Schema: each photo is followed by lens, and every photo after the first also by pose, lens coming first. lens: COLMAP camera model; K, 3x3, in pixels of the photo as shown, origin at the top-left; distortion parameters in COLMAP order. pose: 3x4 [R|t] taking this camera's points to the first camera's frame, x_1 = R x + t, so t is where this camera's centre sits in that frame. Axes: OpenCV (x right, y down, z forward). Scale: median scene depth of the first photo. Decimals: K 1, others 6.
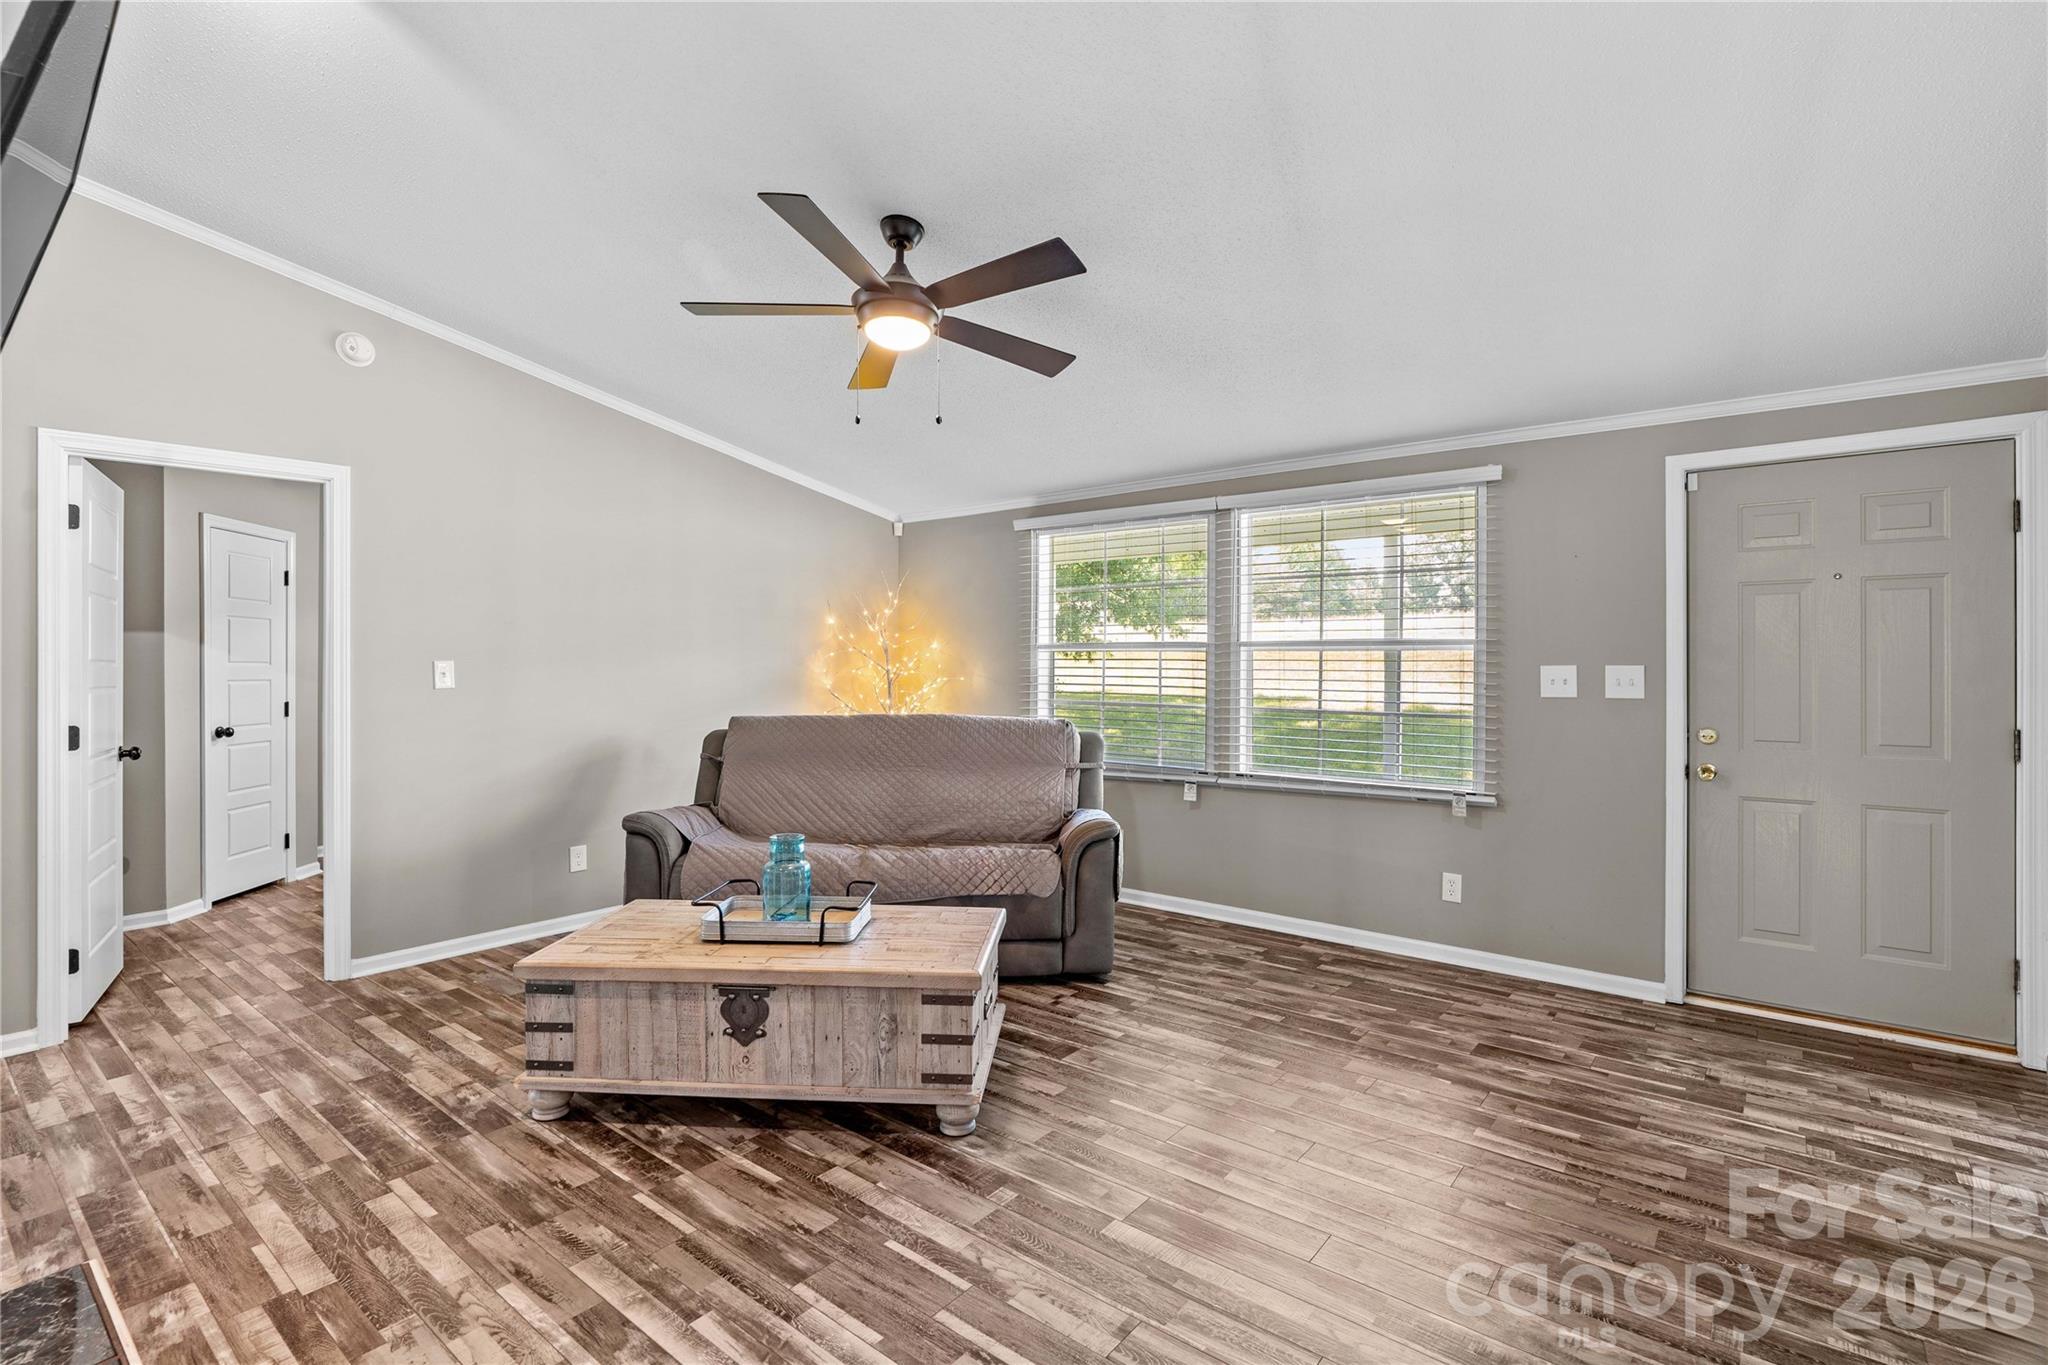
lens RADIAL K [[944.2, 0, 1033.7], [0, 944.2, 656.9], [0, 0, 1]] dist [-0.018960, 0.003805]
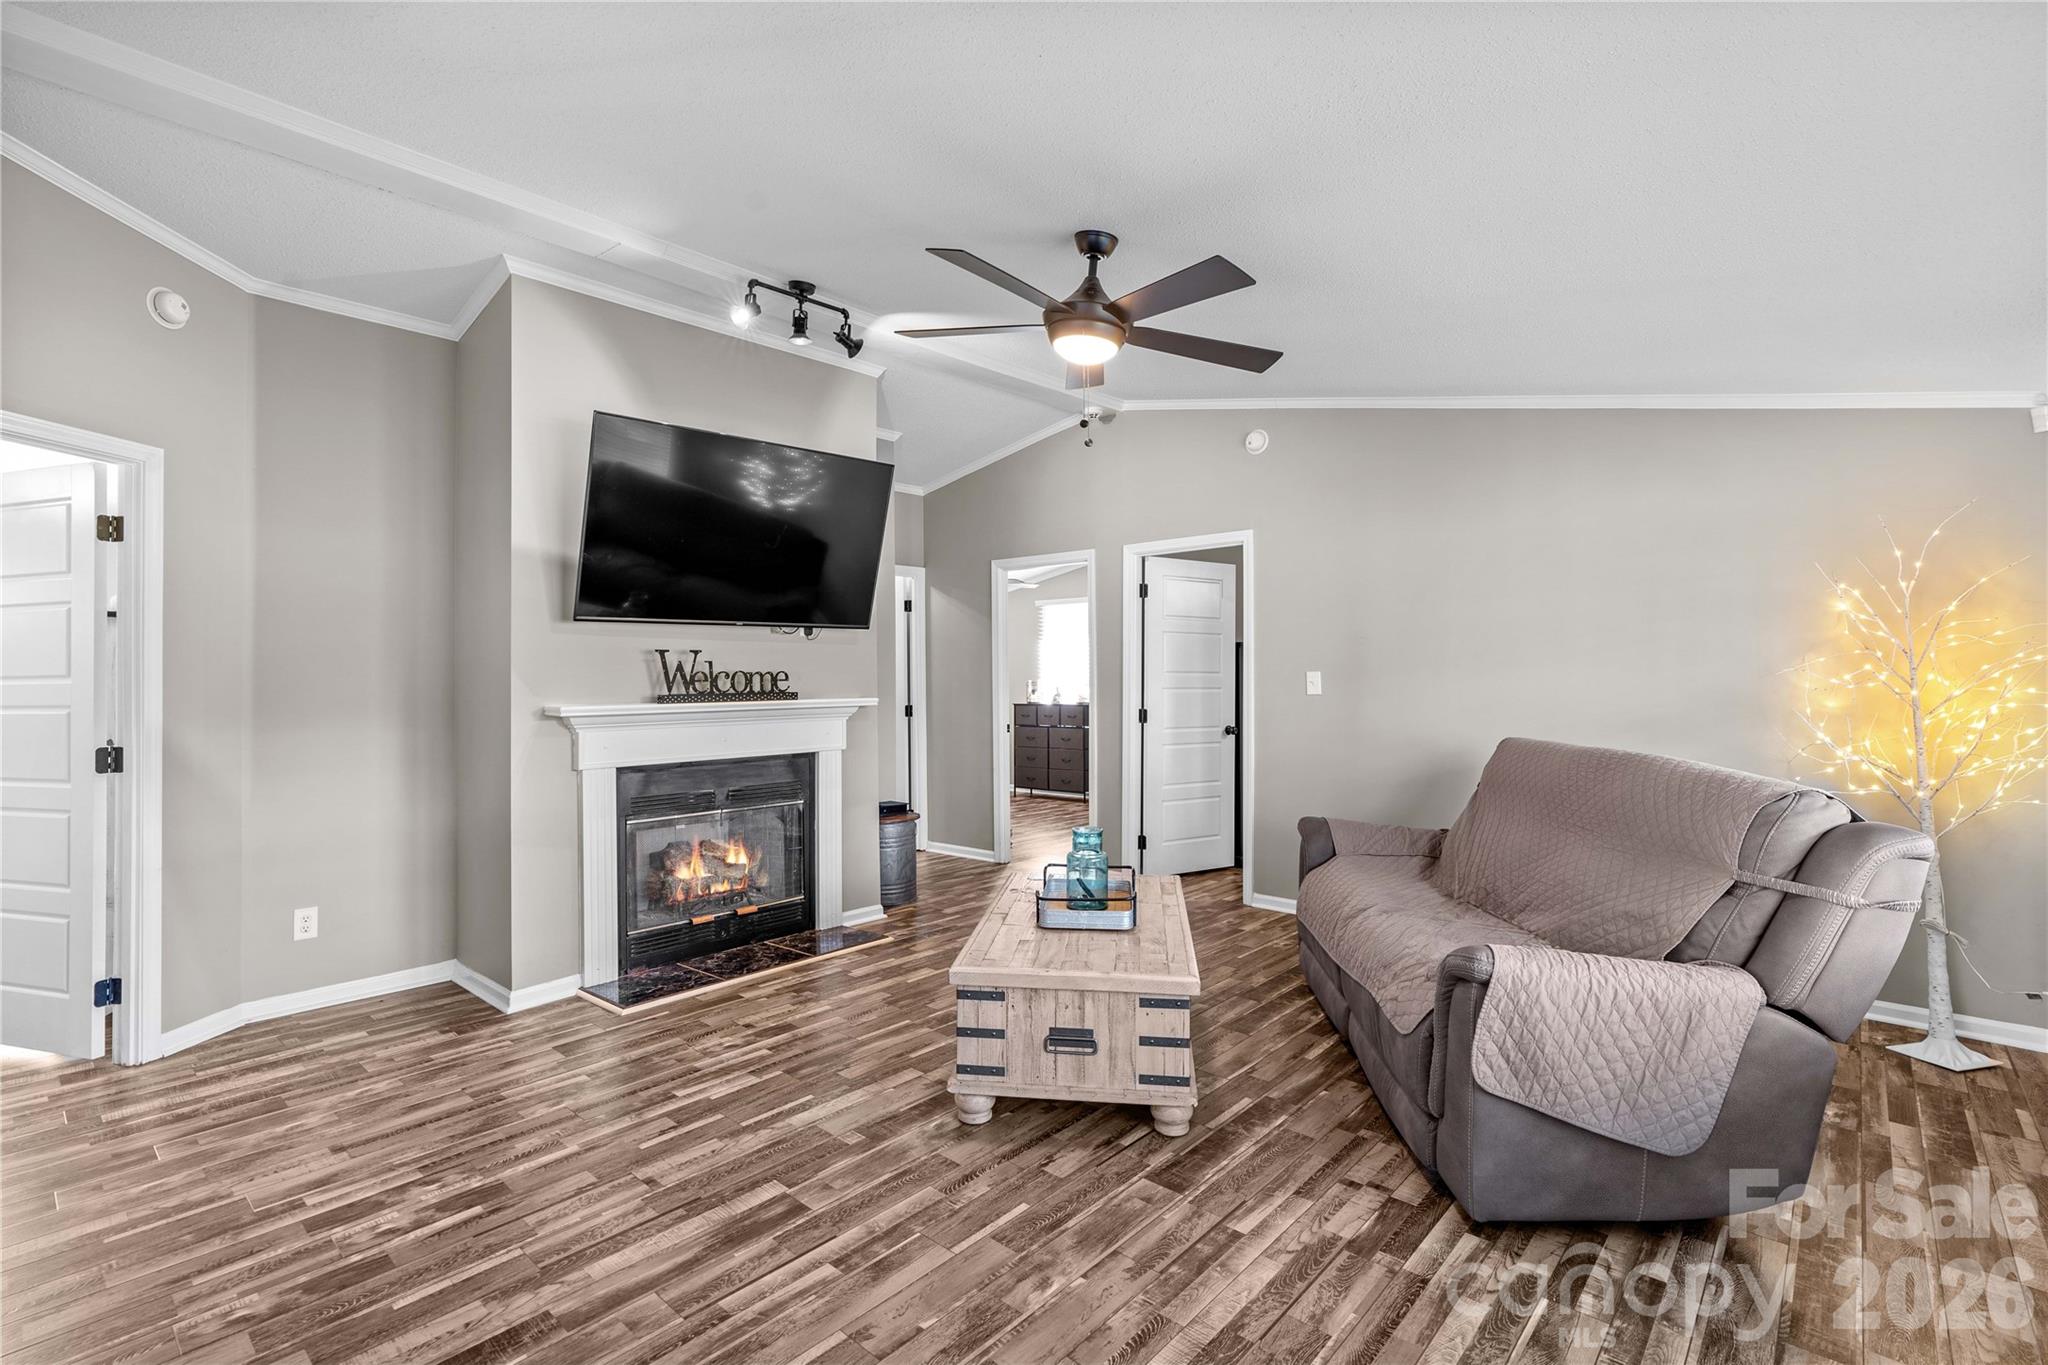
lens RADIAL K [[944.2, 0, 1034.1], [0, 944.2, 656.3], [0, 0, 1]] dist [-0.018960, 0.003805]
pose [[-0.054101, -0.019548, -0.998344, 1.072596], [0.005756, 0.999786, -0.019889, 0.009830], [0.998519, -0.006822, -0.053977, 1.242840]]
